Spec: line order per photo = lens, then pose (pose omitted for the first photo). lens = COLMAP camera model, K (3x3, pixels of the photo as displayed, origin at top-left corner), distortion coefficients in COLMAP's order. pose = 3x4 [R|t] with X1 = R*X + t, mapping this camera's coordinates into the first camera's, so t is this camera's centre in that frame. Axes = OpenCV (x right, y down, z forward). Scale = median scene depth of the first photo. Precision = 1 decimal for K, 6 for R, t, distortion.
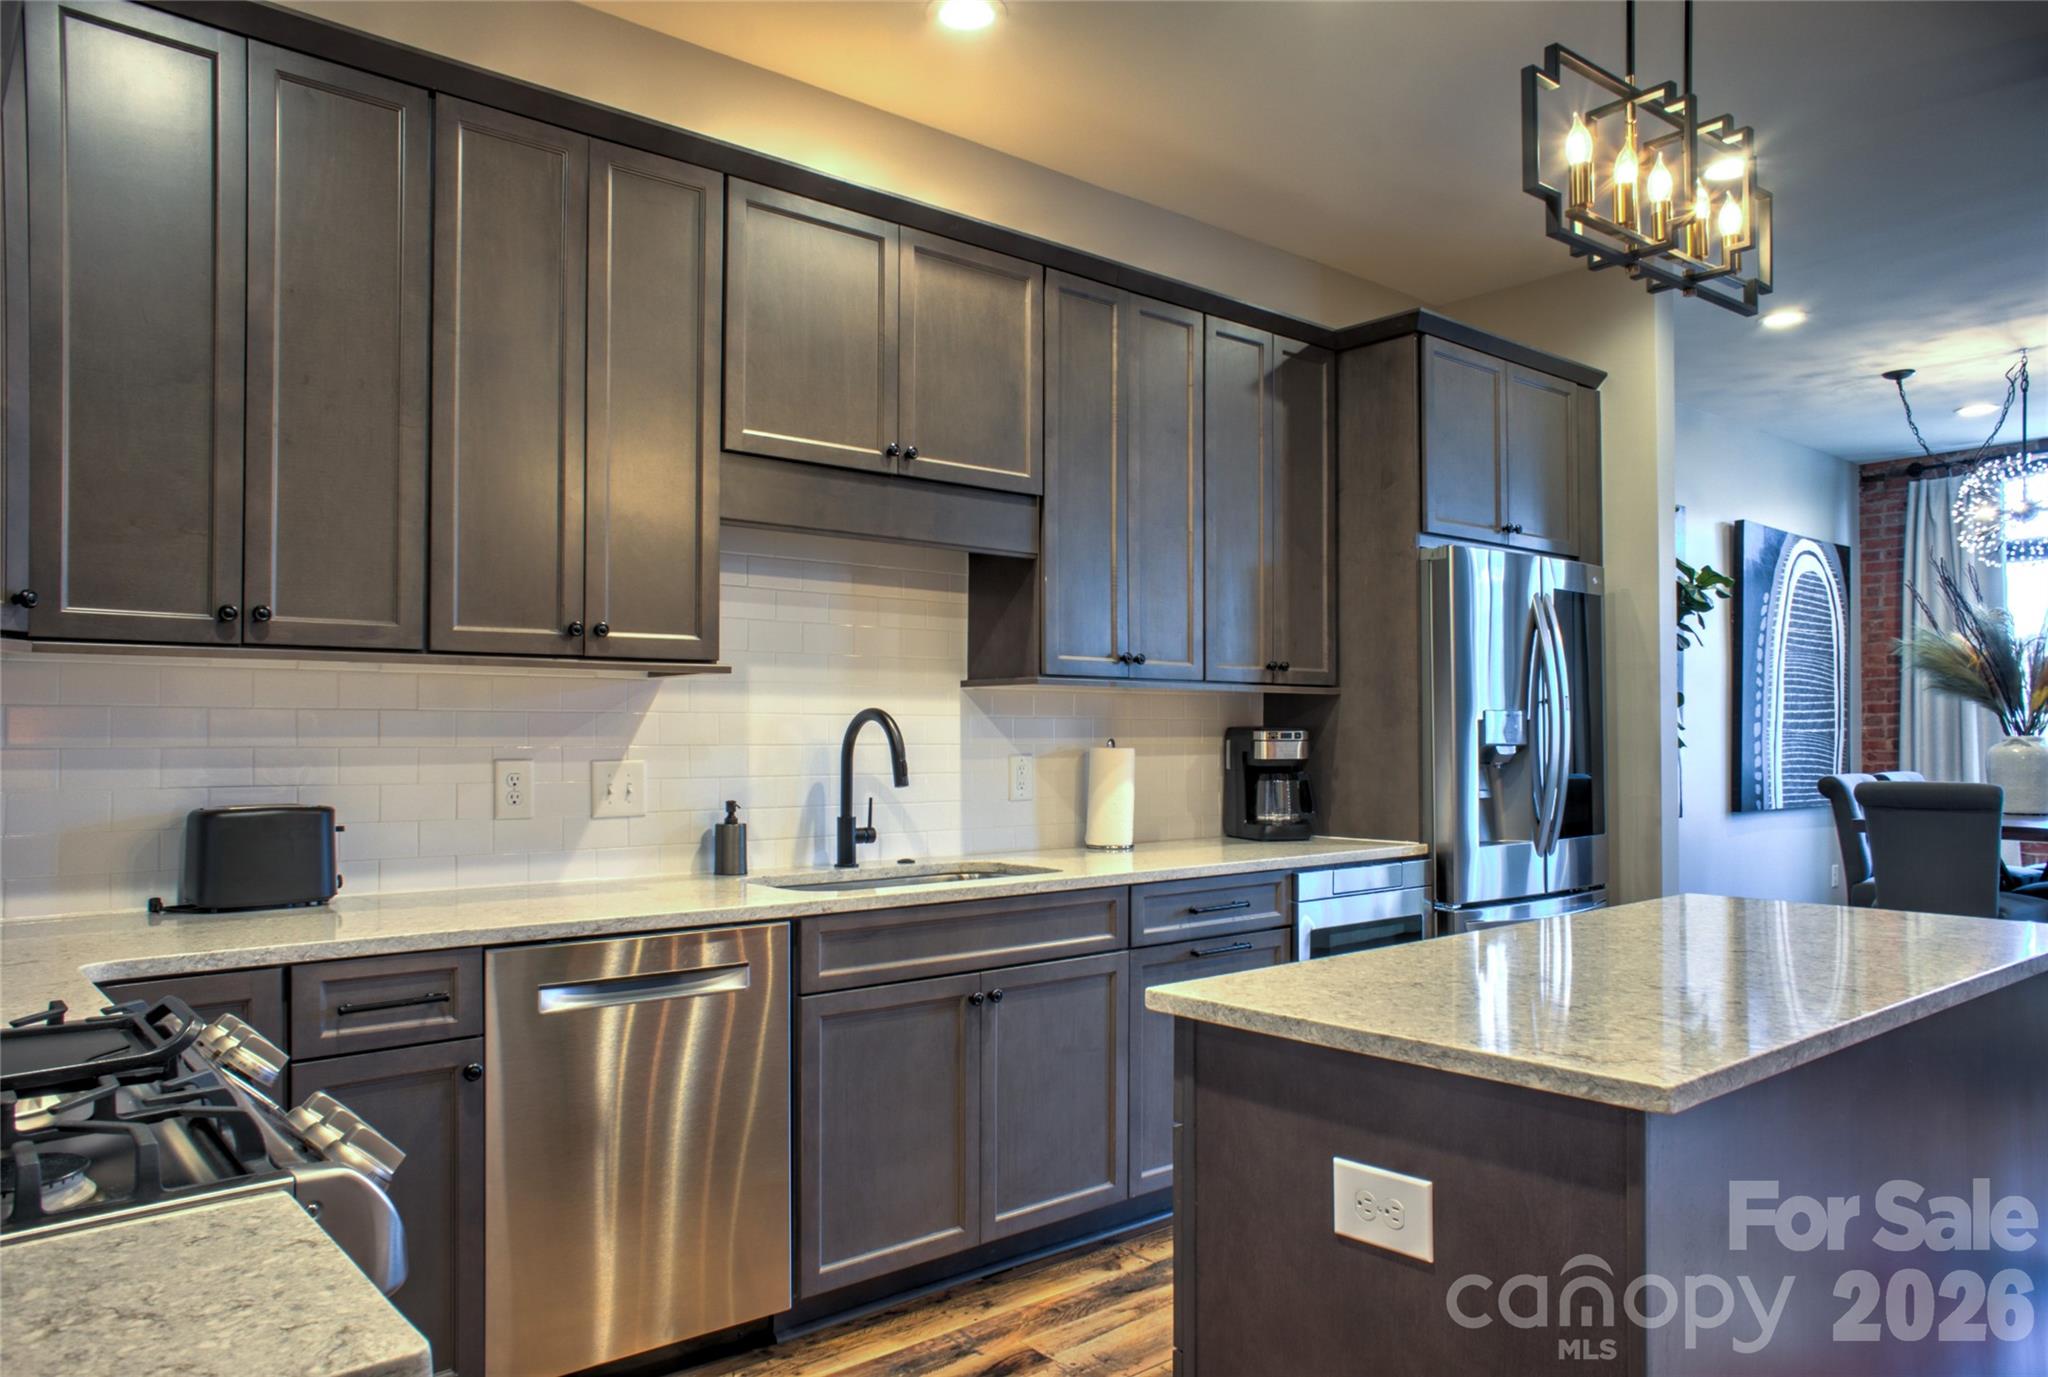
lens RADIAL K [[1392.2, 0, 1027.4], [0, 1392.2, 719.1], [0, 0, 1]] dist [-0.071425, 0.092265]
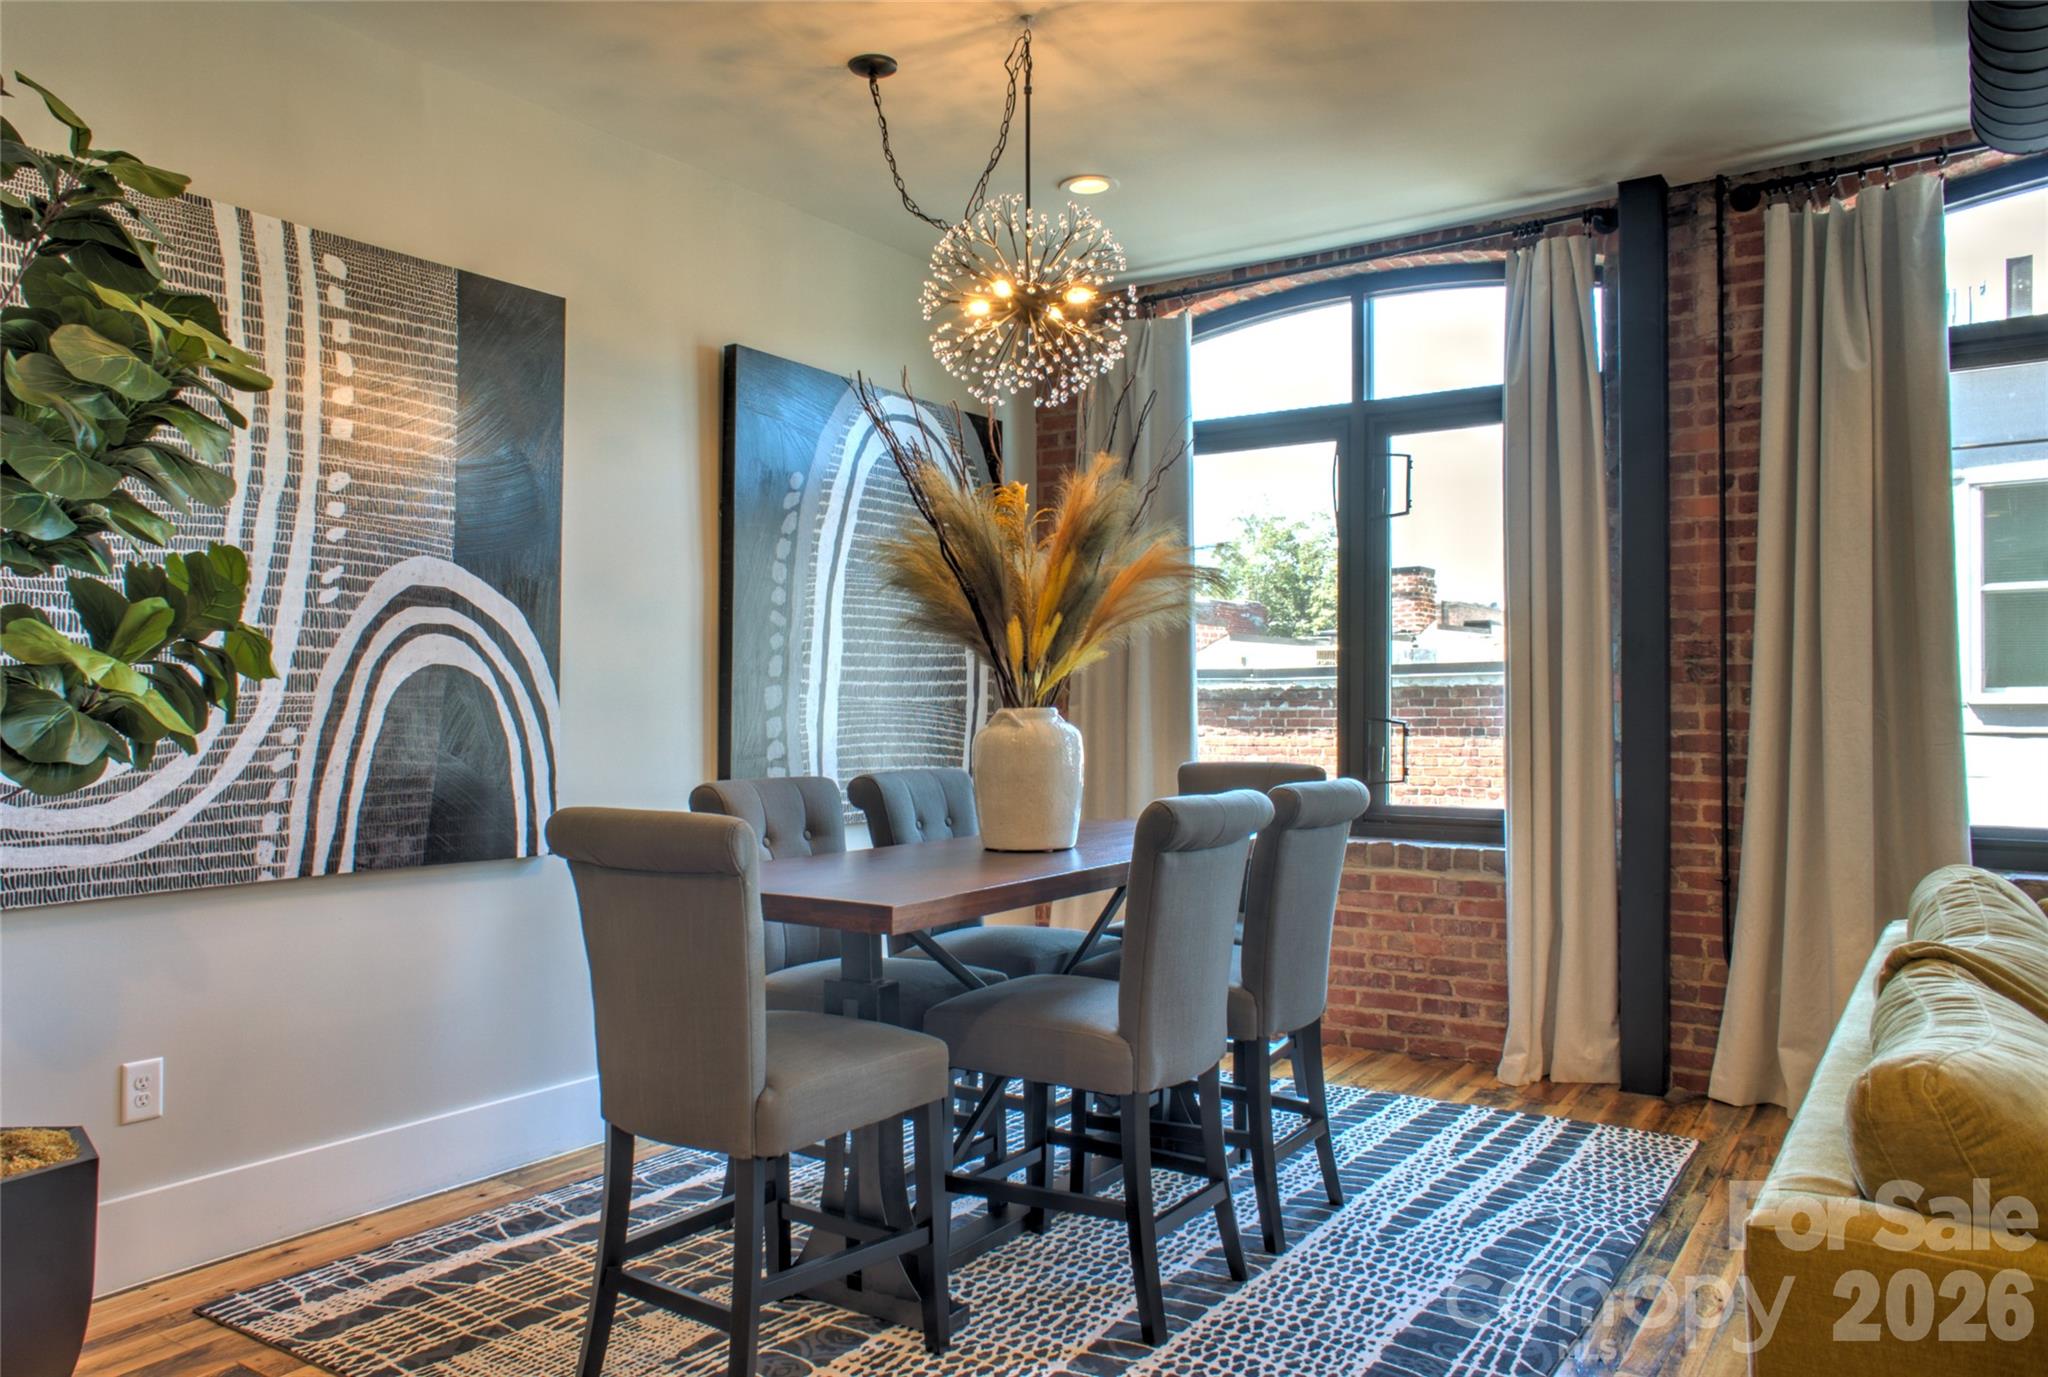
lens RADIAL K [[1489.8, 0, 962.1], [0, 1489.8, 699.5], [0, 0, 1]] dist [-0.074656, 0.098479]
pose [[0.967124, -0.000532, 0.254307, 0.730554], [-0.001292, 0.999975, 0.007005, 0.006556], [-0.254304, -0.007103, 0.967098, 0.569953]]
